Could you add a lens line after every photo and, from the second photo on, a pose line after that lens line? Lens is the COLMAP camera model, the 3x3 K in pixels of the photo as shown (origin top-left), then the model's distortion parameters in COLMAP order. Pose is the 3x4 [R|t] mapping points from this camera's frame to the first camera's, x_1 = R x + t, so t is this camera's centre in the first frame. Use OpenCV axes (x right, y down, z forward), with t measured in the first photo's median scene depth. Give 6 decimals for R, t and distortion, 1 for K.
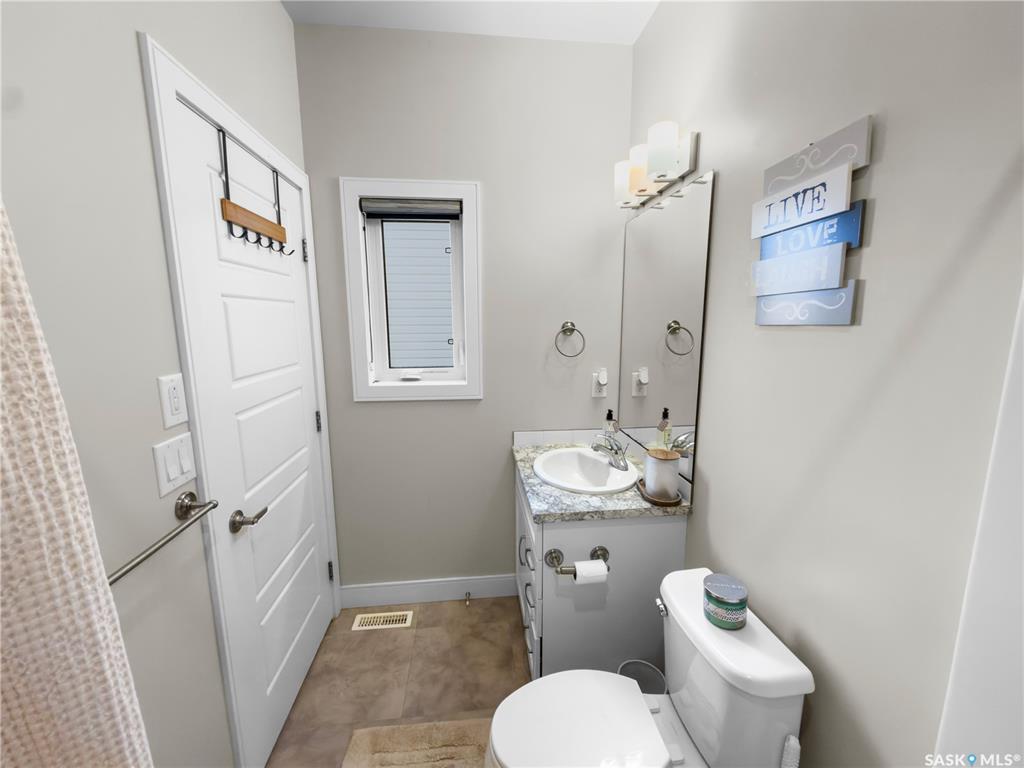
lens RADIAL K [[416.6, 0, 518.5], [0, 416.6, 385.1], [0, 0, 1]] dist [-0.021929, -0.000111]
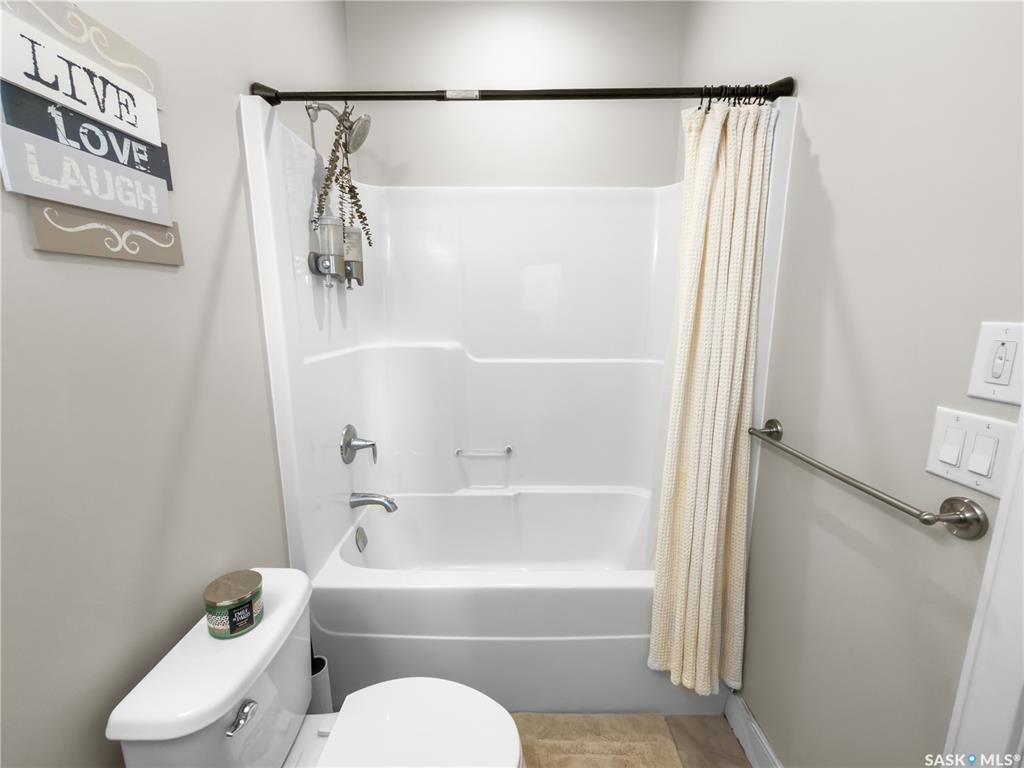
lens RADIAL K [[405.8, 0, 515.9], [0, 405.8, 378.9], [0, 0, 1]] dist [0.023480, -0.000015]
pose [[-0.996169, -0.008549, 0.087027, -0.148886], [0.020742, 0.943705, 0.330137, -0.189607], [-0.084950, 0.330677, -0.939913, 1.883491]]
